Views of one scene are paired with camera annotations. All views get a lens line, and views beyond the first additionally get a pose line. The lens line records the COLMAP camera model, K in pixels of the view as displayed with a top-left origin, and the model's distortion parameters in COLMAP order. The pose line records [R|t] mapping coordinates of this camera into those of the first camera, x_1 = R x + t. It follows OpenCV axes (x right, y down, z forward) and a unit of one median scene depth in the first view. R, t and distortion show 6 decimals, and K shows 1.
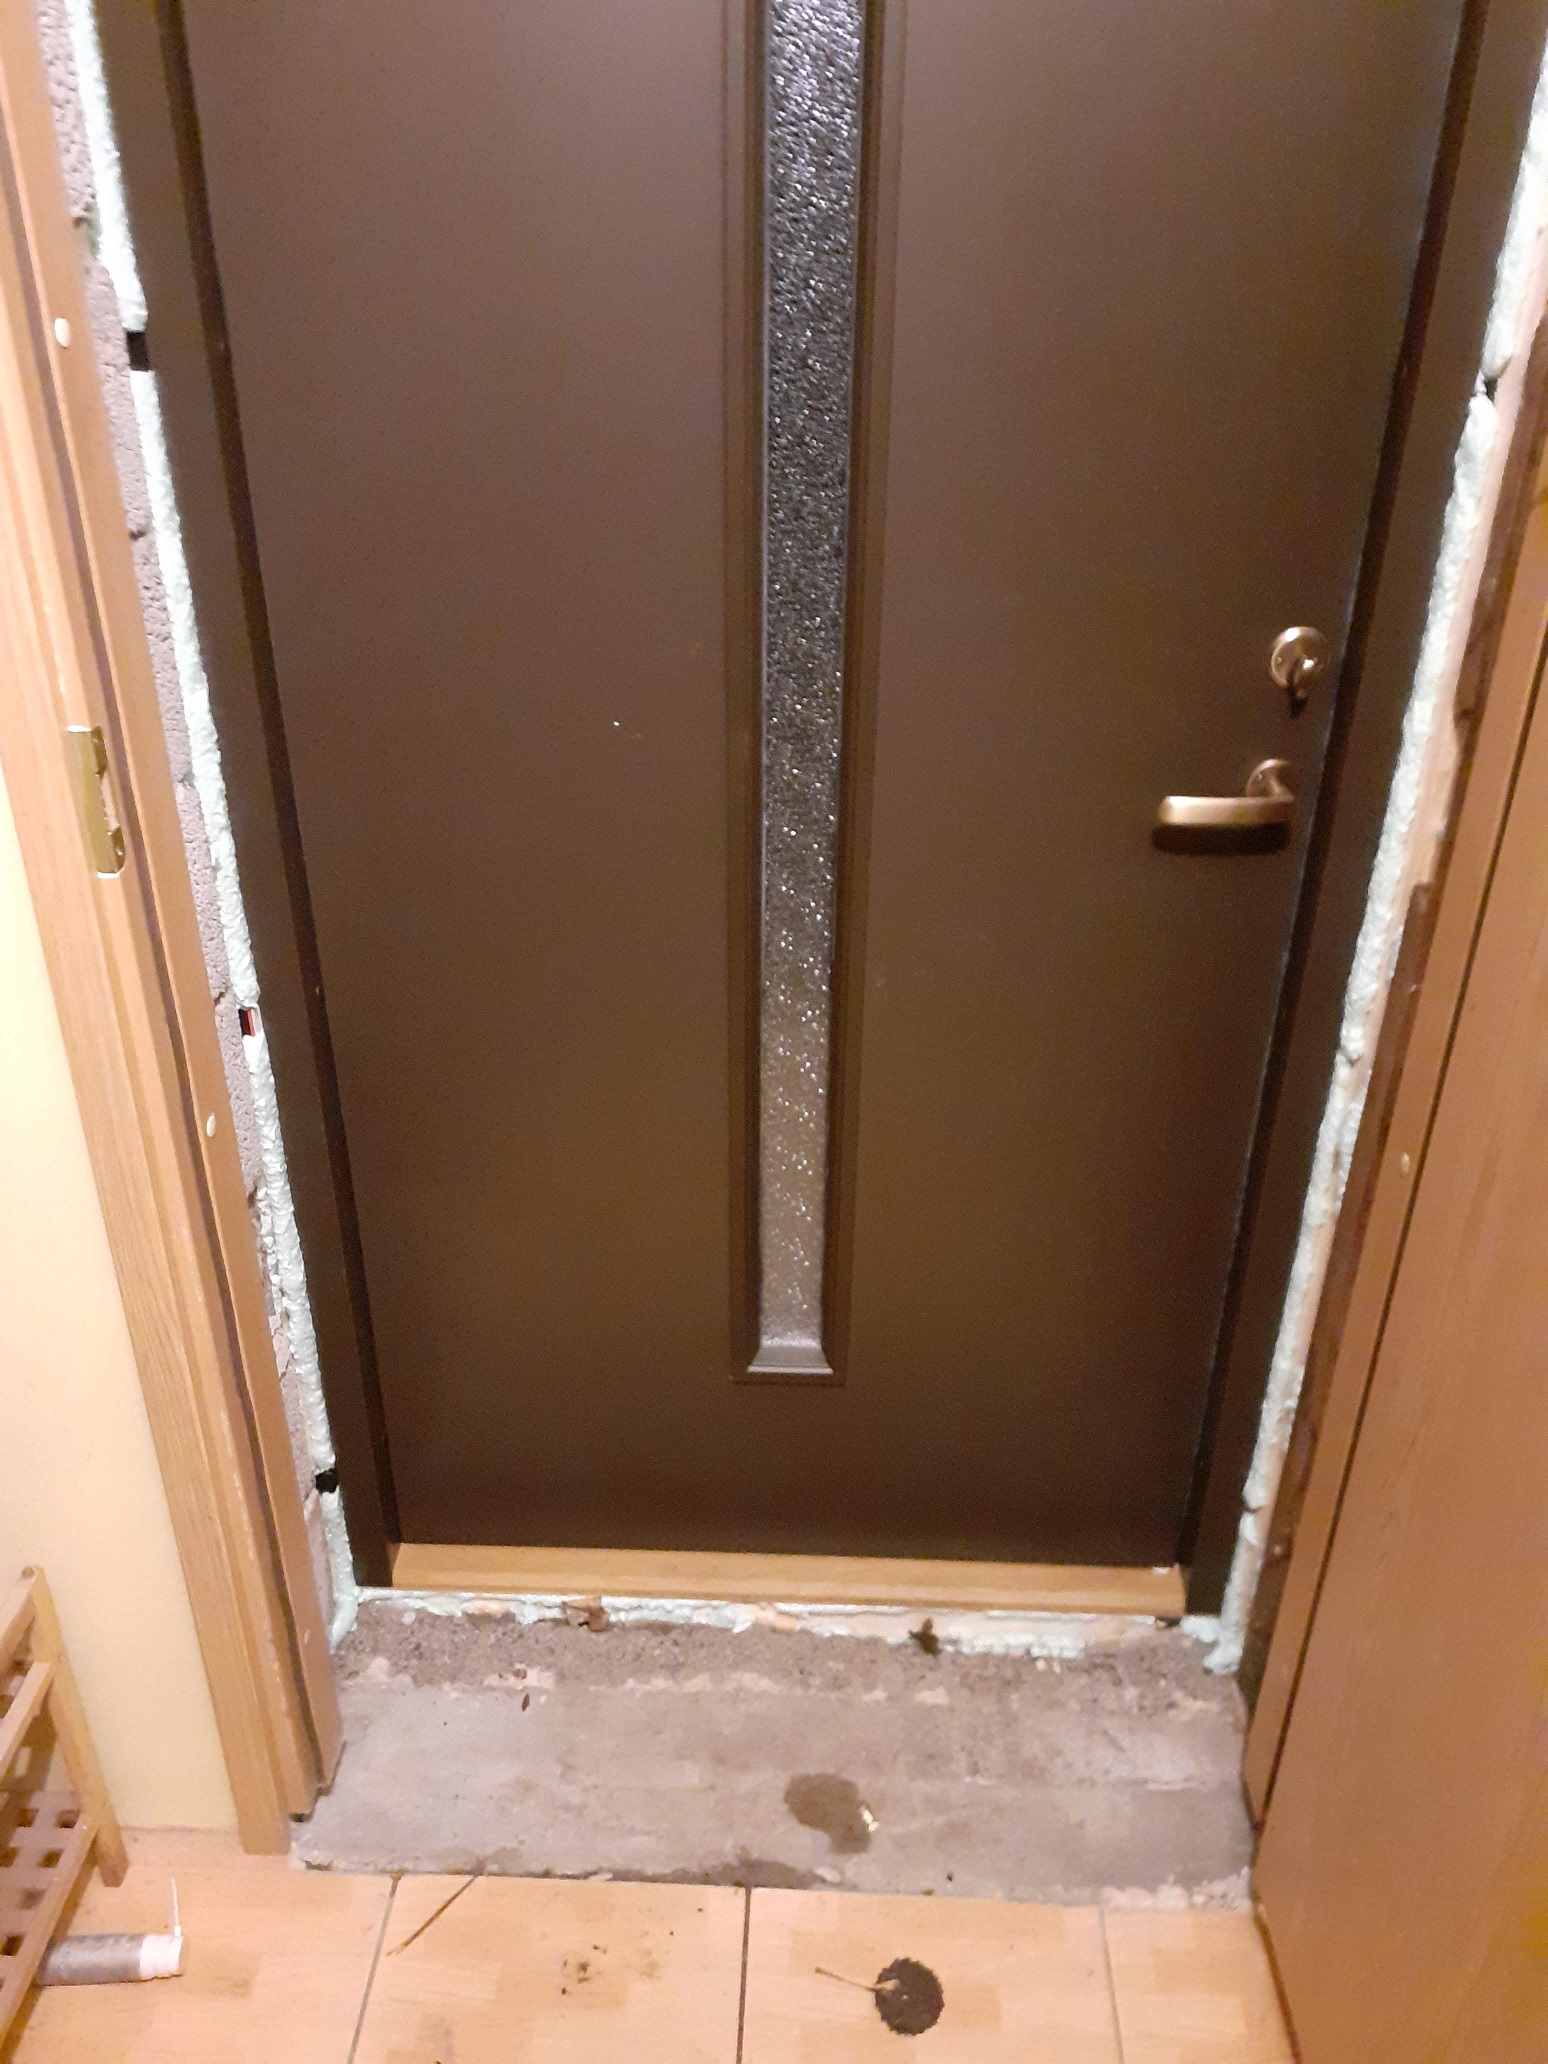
lens RADIAL K [[1658.6, 0, 772.0], [0, 1658.6, 1031.3], [0, 0, 1]] dist [0.069472, -0.101427]
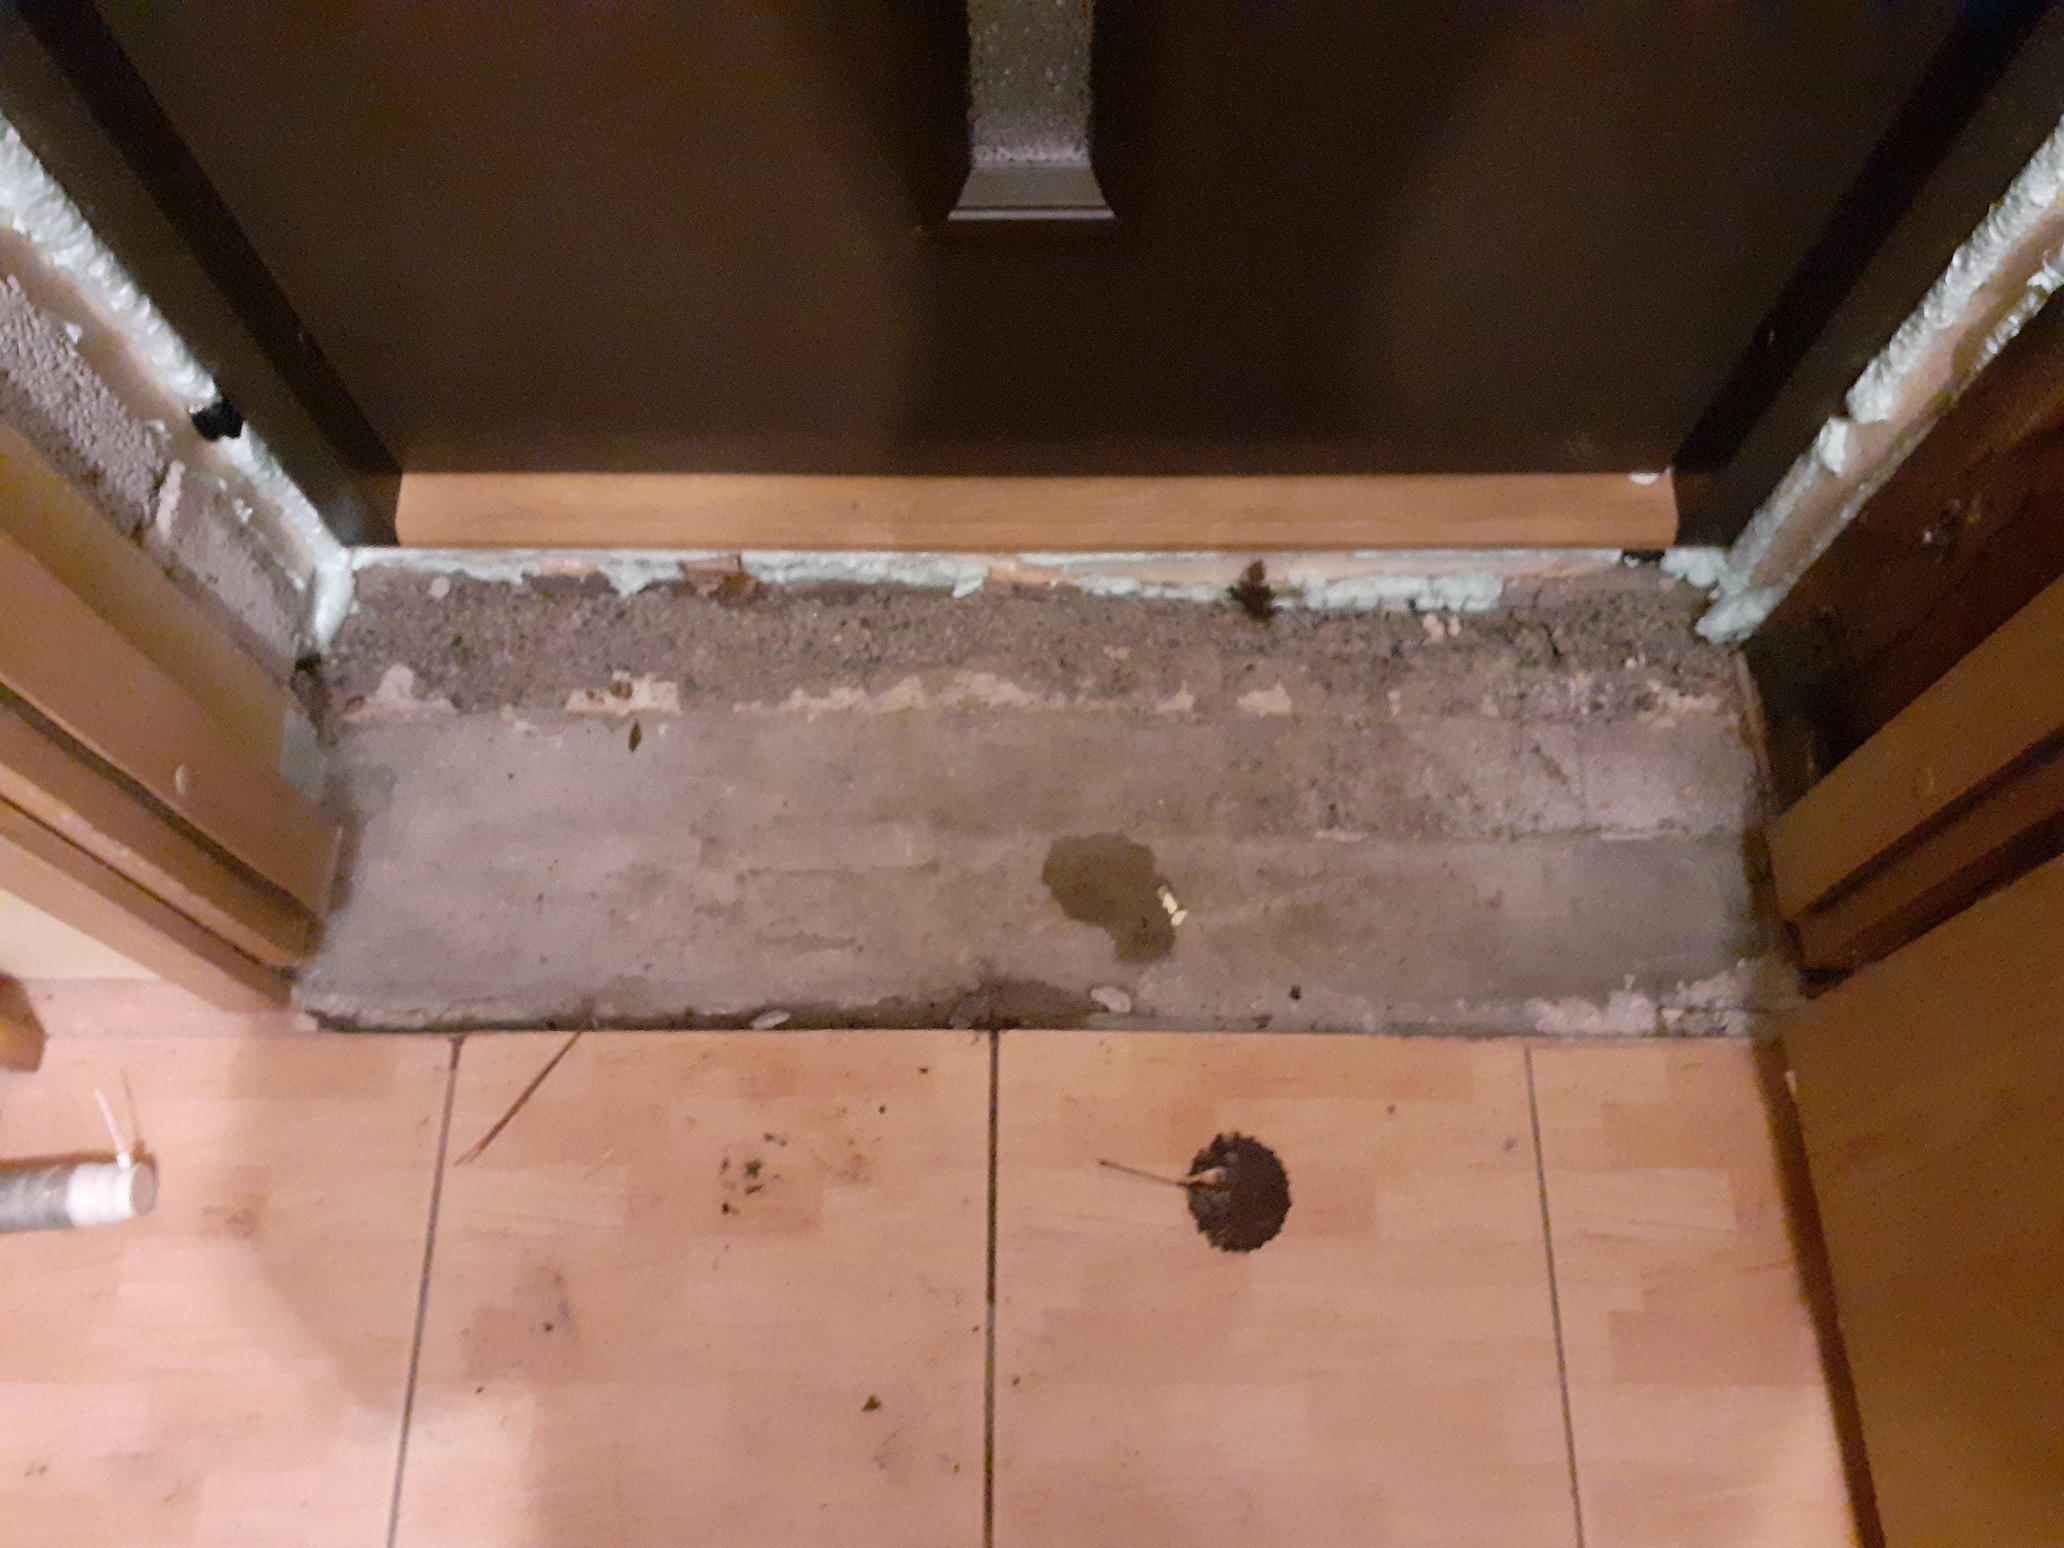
lens RADIAL K [[1658.6, 0, 1033.7], [0, 1658.6, 740.1], [0, 0, 1]] dist [0.069472, -0.101427]
pose [[0.999263, -0.038354, 0.001856, 0.004040], [0.029045, 0.786575, 0.616811, 0.013105], [-0.025117, -0.616303, 0.787109, 0.499551]]
